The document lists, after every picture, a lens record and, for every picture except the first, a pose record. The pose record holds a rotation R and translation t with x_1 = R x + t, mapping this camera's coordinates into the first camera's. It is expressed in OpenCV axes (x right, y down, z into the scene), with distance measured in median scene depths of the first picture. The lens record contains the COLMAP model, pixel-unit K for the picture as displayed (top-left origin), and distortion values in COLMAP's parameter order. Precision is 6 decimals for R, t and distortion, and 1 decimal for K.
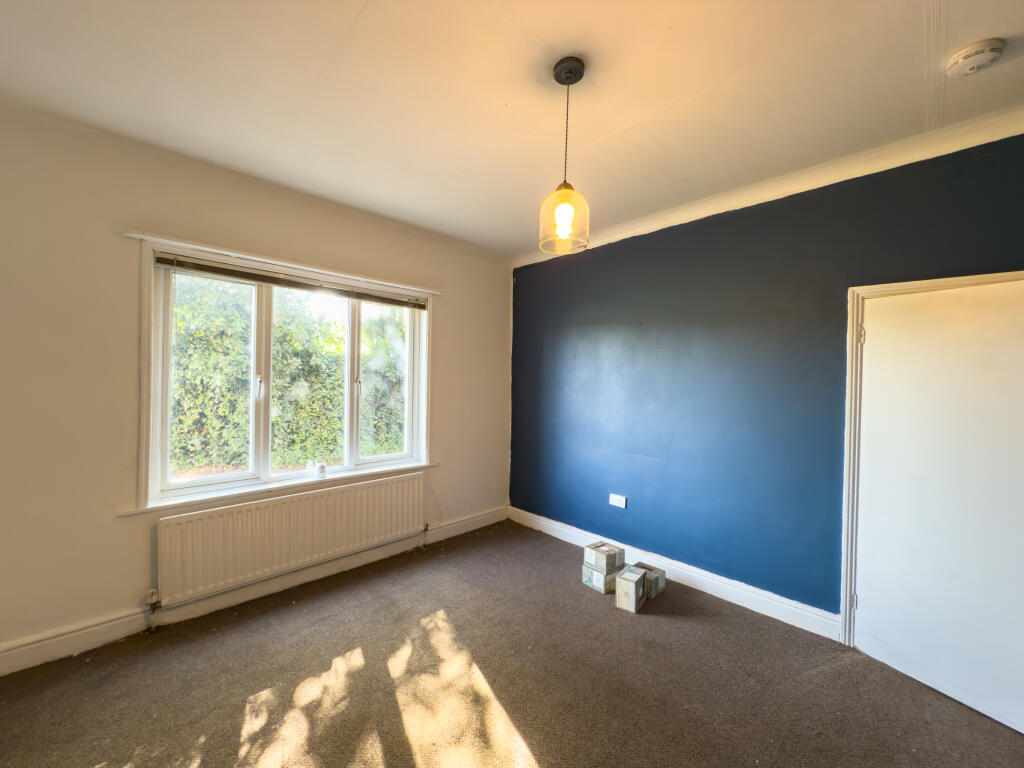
lens RADIAL K [[413.6, 0, 508.7], [0, 413.6, 387.0], [0, 0, 1]] dist [-0.001274, -0.000273]
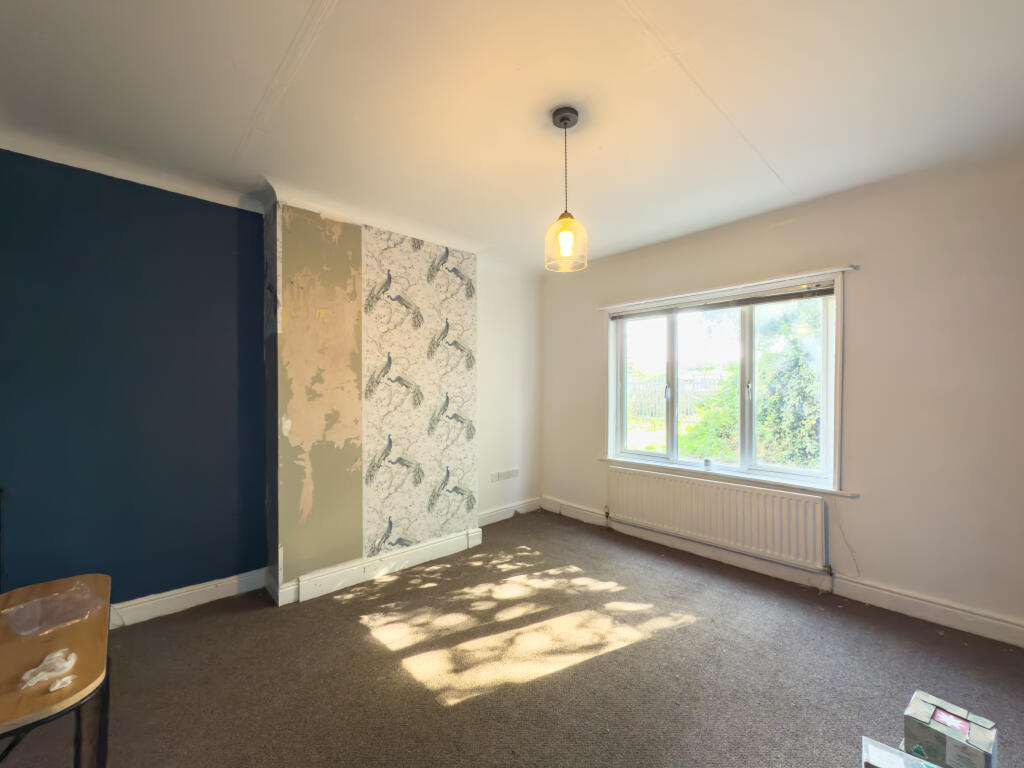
lens RADIAL K [[413.6, 0, 512.0], [0, 413.6, 389.0], [0, 0, 1]] dist [-0.001274, -0.000273]
pose [[-0.018617, -0.009507, -0.999781, 0.761329], [-0.013916, 0.999860, -0.009249, 0.012777], [0.999730, 0.013740, -0.018747, 0.510558]]
